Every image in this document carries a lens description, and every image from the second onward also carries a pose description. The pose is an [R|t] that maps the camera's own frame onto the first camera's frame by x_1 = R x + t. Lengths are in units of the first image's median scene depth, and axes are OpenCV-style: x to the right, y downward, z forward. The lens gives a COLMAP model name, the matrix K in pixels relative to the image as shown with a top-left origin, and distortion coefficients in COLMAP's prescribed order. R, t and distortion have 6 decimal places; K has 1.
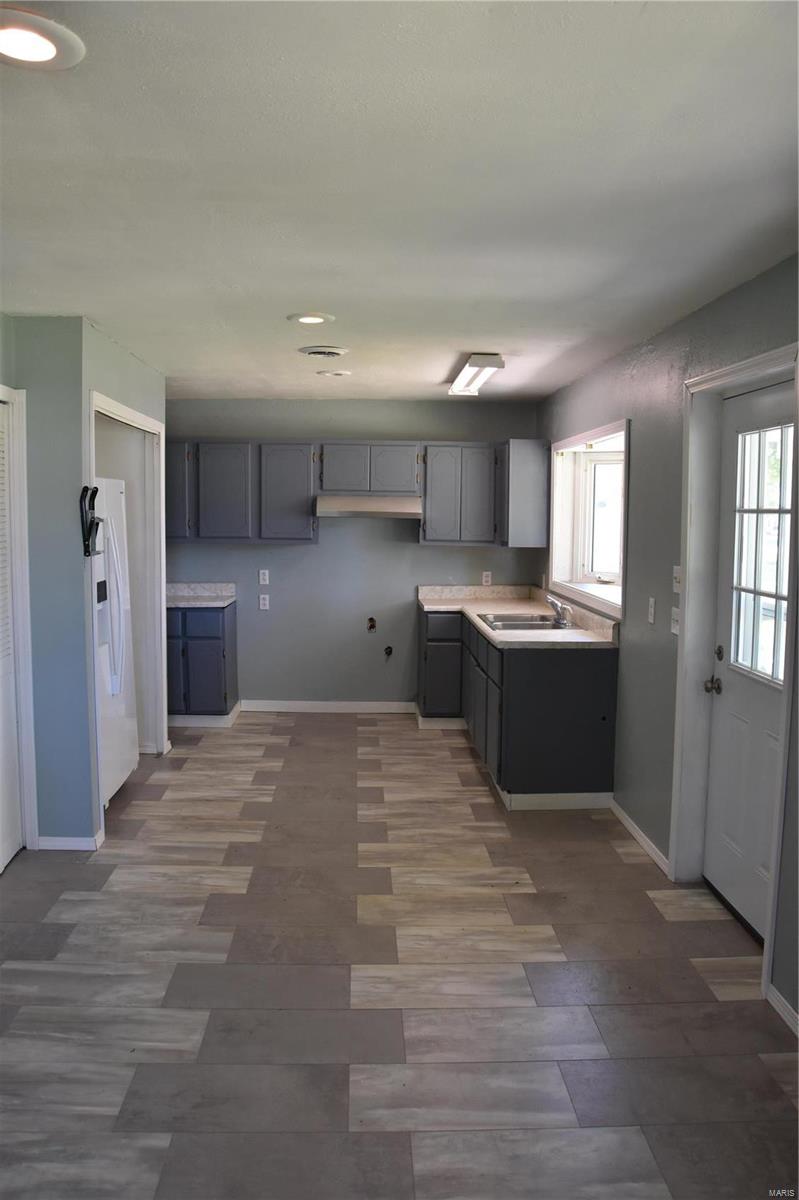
lens RADIAL K [[952.3, 0, 402.5], [0, 952.3, 599.0], [0, 0, 1]] dist [-0.146608, 0.097347]
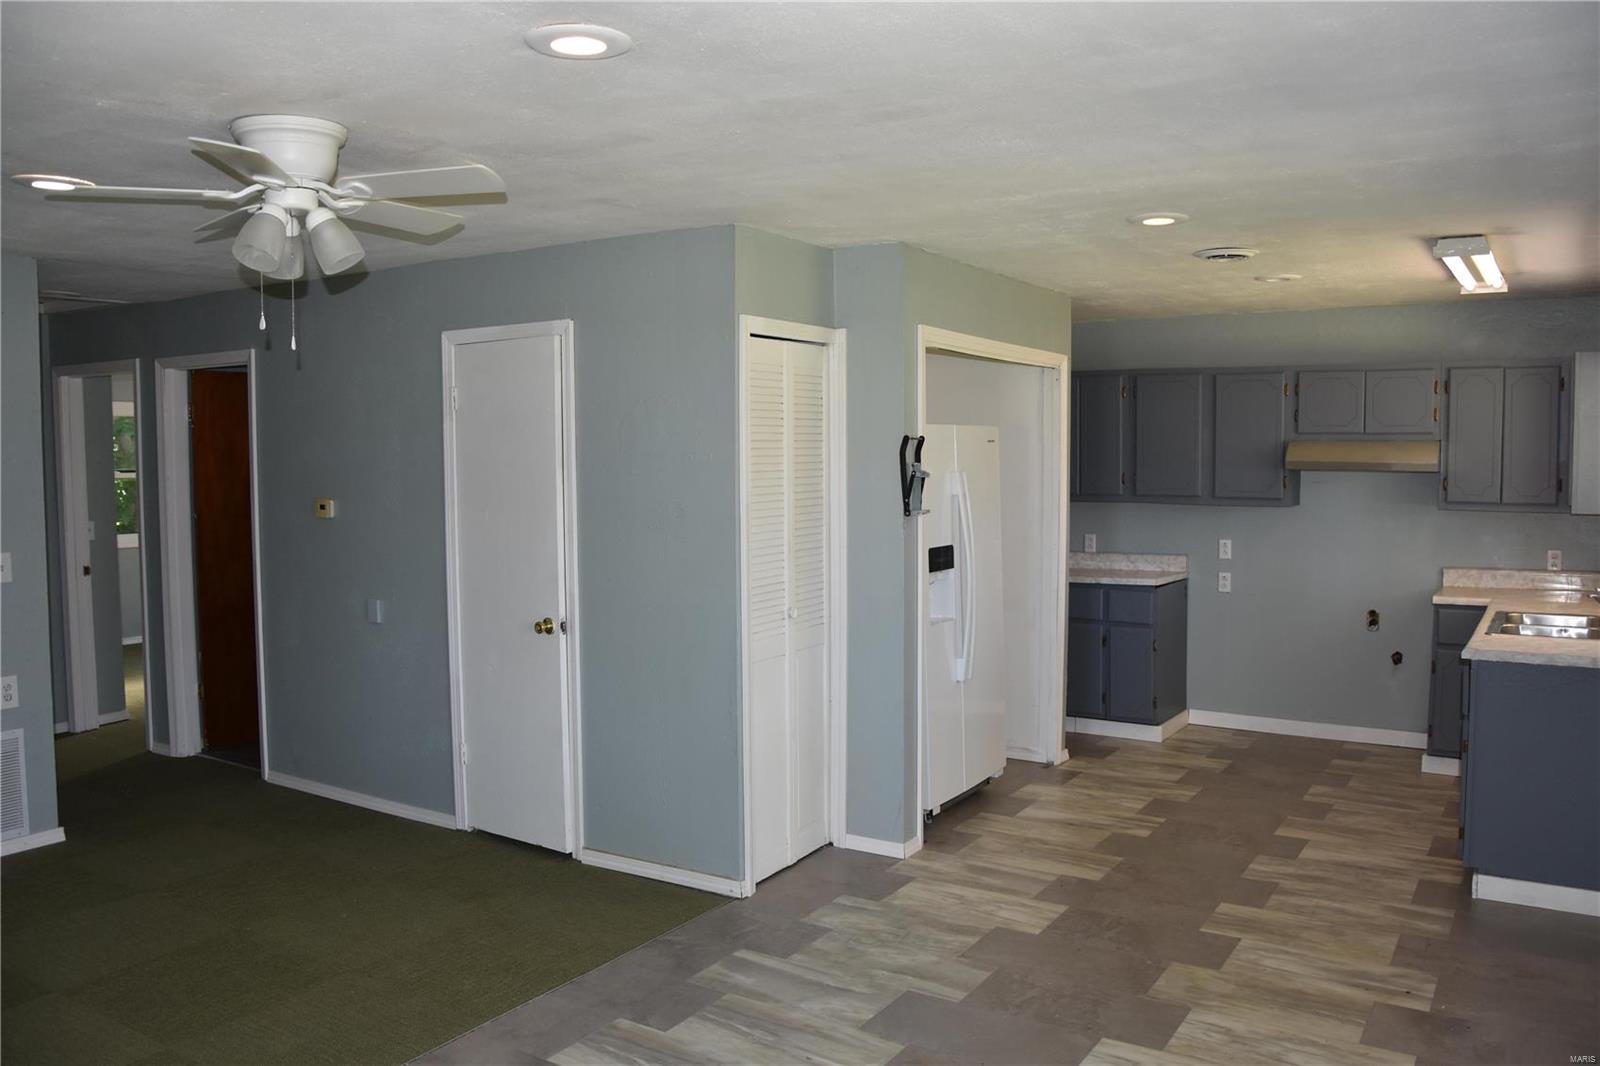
lens RADIAL K [[1269.7, 0, 800.6], [0, 1269.7, 522.3], [0, 0, 1]] dist [-0.146608, 0.097347]
pose [[0.817069, 0.017294, -0.576281, 0.213039], [-0.042258, 0.998658, -0.029946, -0.000397], [0.574989, 0.048820, 0.816703, -0.011947]]
